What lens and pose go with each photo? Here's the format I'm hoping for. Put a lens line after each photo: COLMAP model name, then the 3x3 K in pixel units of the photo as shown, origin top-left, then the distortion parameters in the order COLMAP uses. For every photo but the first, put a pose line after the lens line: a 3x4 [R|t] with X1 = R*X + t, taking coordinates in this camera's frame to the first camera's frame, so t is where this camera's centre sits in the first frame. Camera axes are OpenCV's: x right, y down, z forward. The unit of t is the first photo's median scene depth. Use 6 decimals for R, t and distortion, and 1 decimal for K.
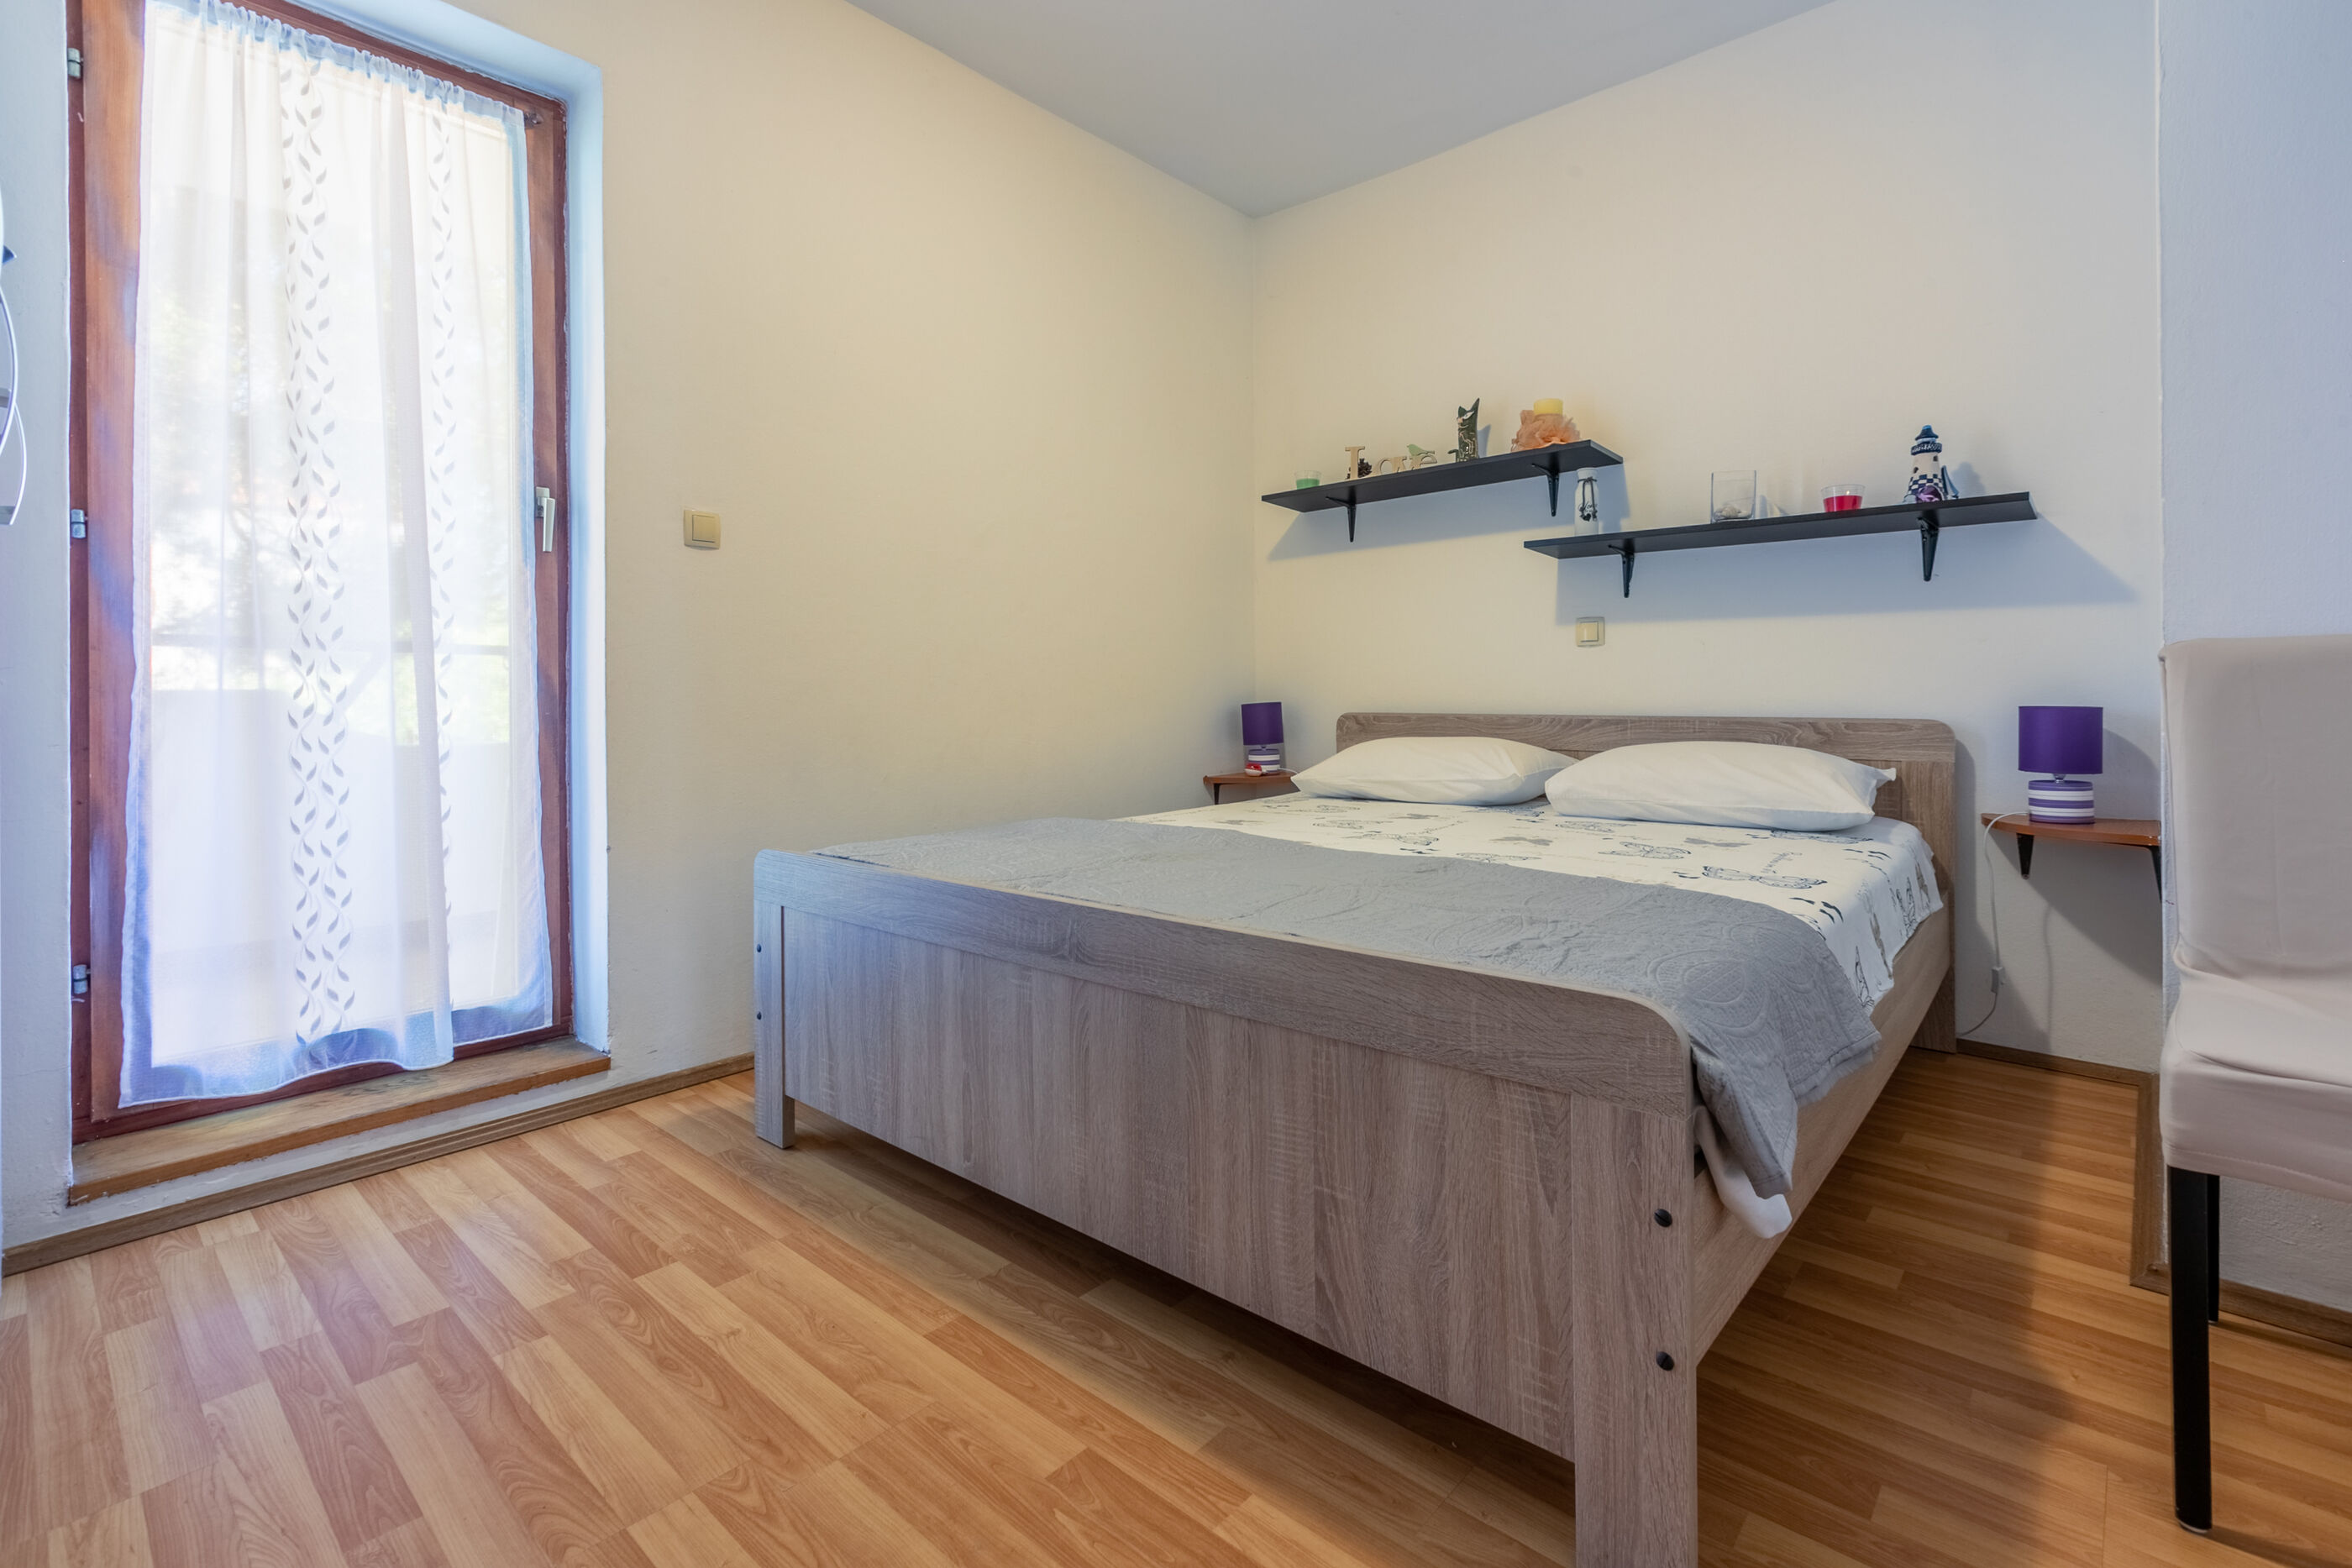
lens RADIAL K [[1069.0, 0, 1176.7], [0, 1069.0, 695.8], [0, 0, 1]] dist [0.003204, -0.001121]
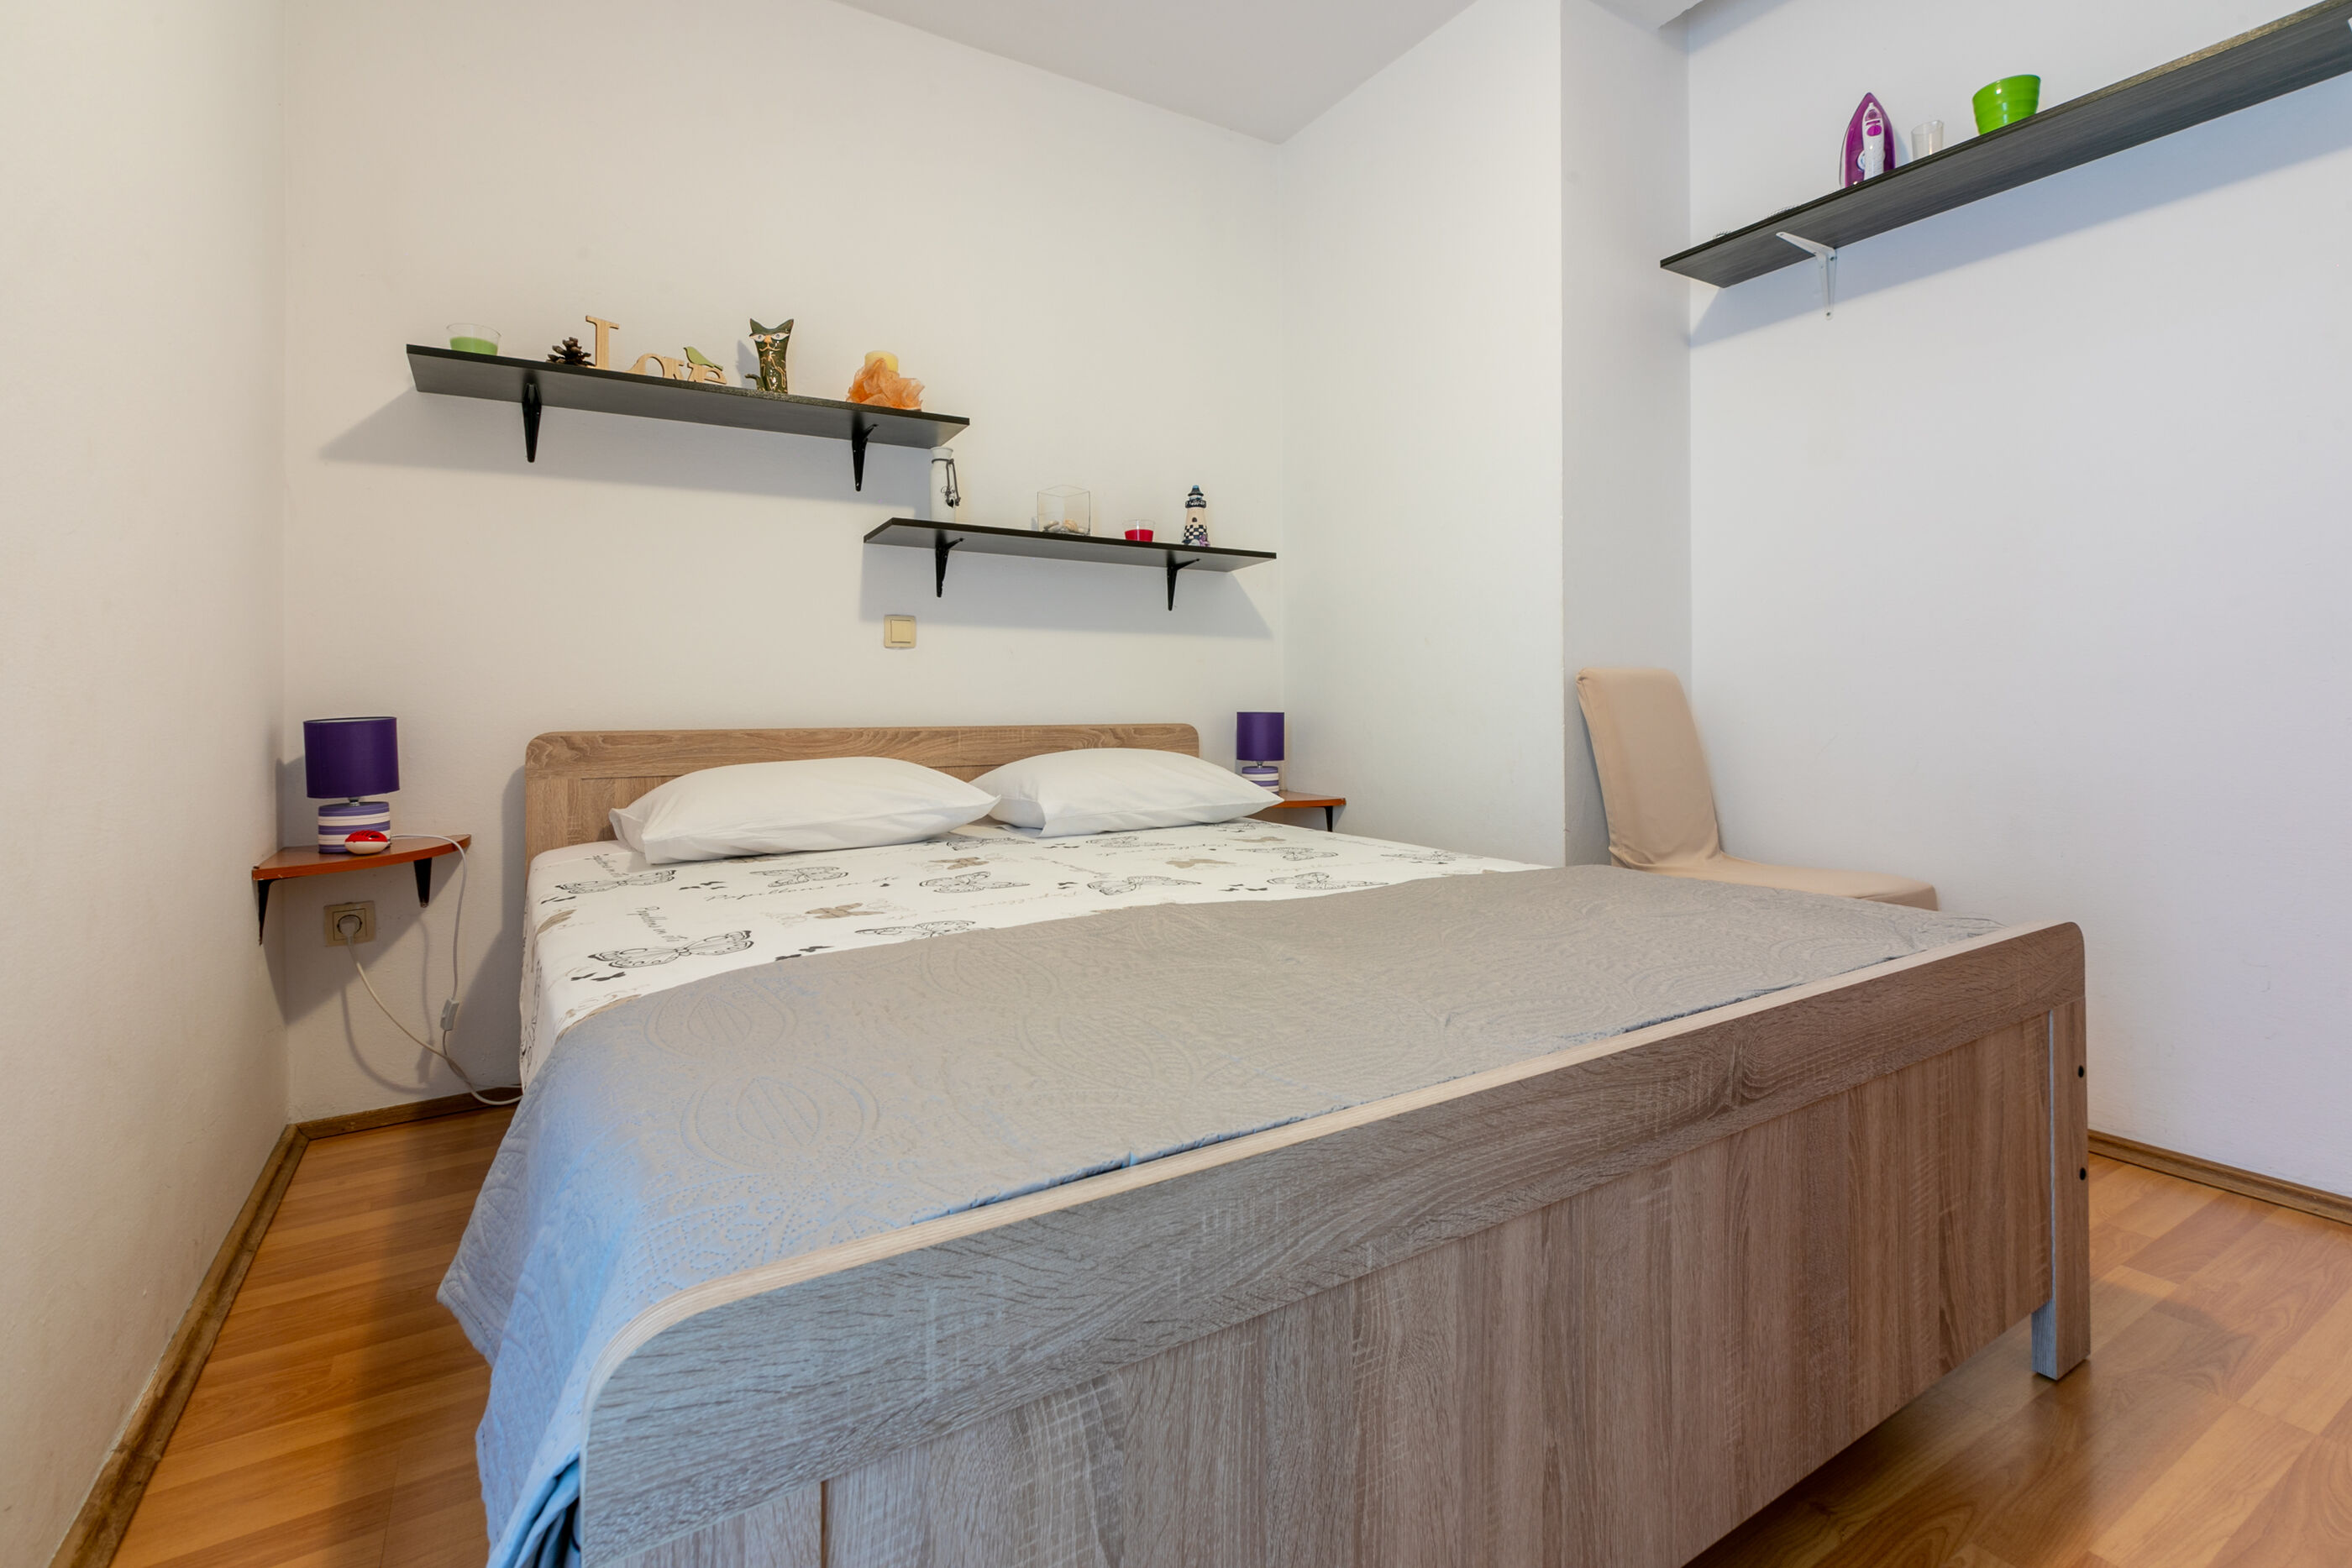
lens RADIAL K [[1069.0, 0, 1184.5], [0, 1069.0, 689.8], [0, 0, 1]] dist [0.003204, -0.001121]
pose [[0.289280, 0.015036, 0.957126, -0.460234], [0.004114, 0.999848, -0.016950, 0.003768], [-0.957236, 0.008841, 0.289174, 0.640231]]
